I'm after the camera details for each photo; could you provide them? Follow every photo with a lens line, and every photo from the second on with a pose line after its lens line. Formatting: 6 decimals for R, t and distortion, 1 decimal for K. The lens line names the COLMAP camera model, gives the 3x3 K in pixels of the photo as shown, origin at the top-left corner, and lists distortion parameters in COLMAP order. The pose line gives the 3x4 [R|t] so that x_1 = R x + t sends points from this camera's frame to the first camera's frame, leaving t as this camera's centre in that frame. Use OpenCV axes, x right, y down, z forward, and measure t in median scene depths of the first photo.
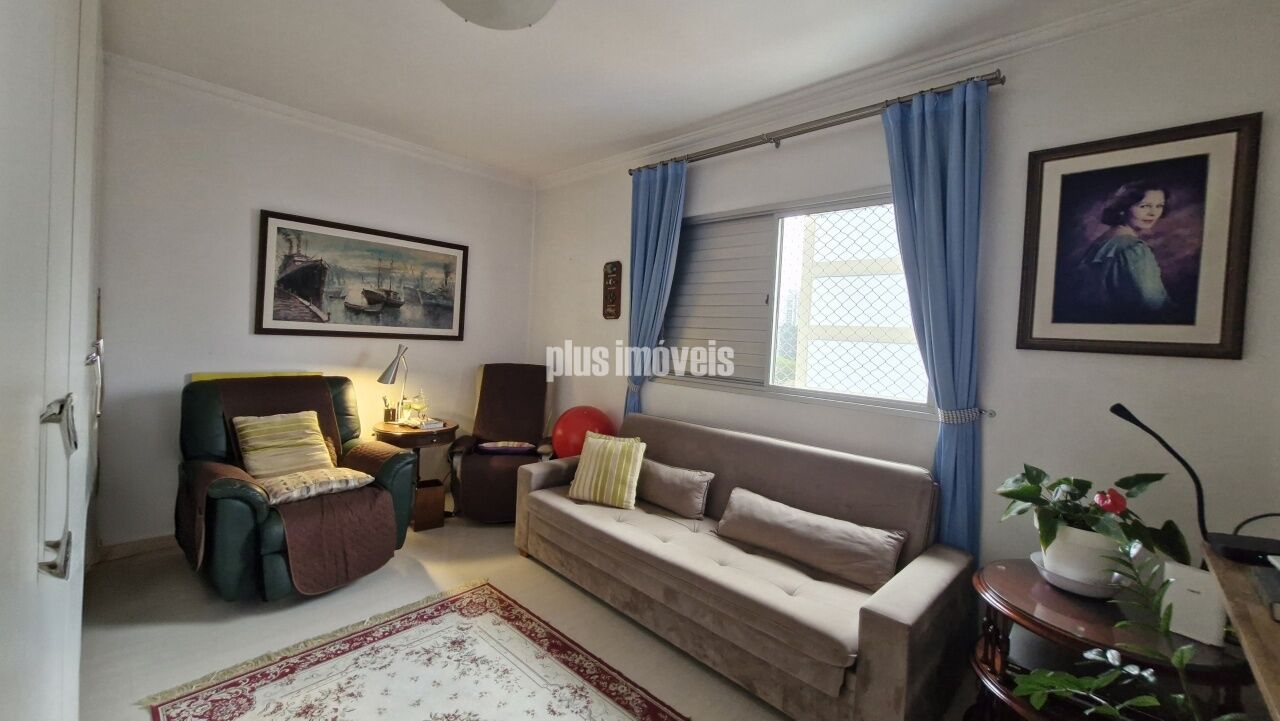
lens RADIAL K [[505.5, 0, 640.7], [0, 505.5, 351.6], [0, 0, 1]] dist [0.000880, -0.002053]
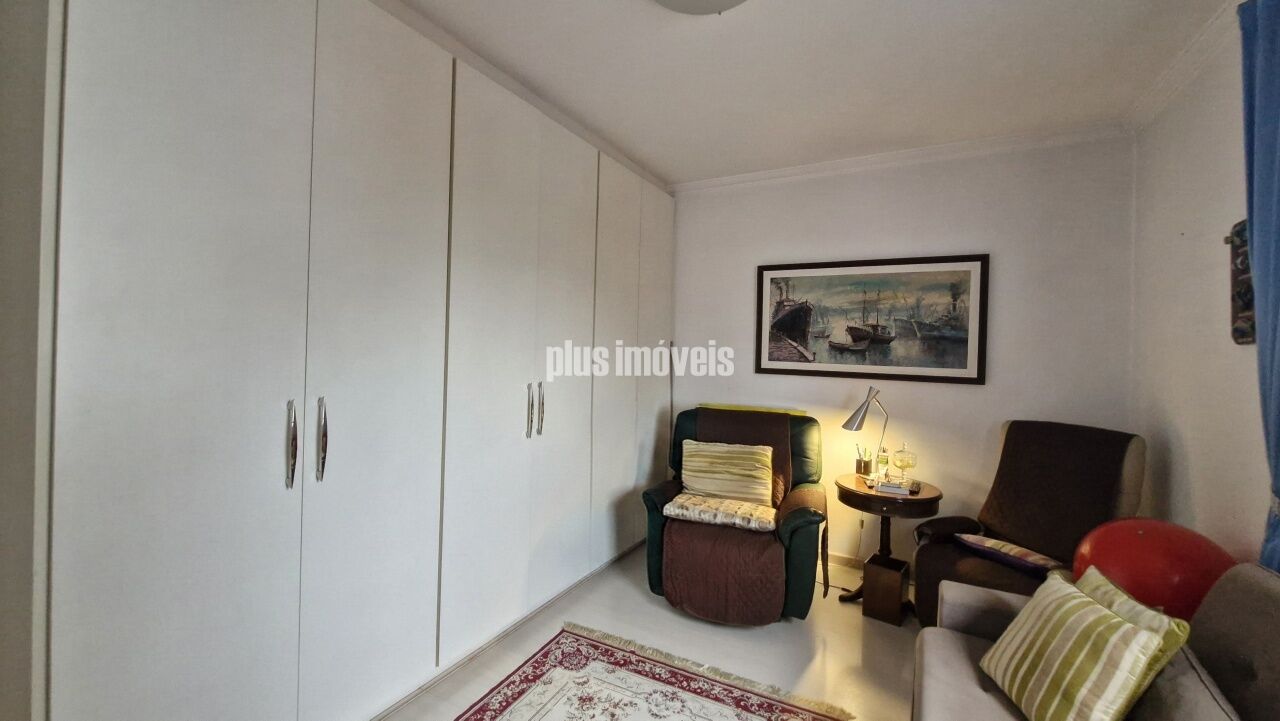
lens RADIAL K [[505.5, 0, 640.7], [0, 505.5, 351.6], [0, 0, 1]] dist [0.000880, -0.002053]
pose [[0.264110, -0.039802, -0.963671, 0.262368], [-0.044490, 0.997582, -0.053396, -0.009642], [0.963466, 0.056976, 0.261700, 0.404997]]
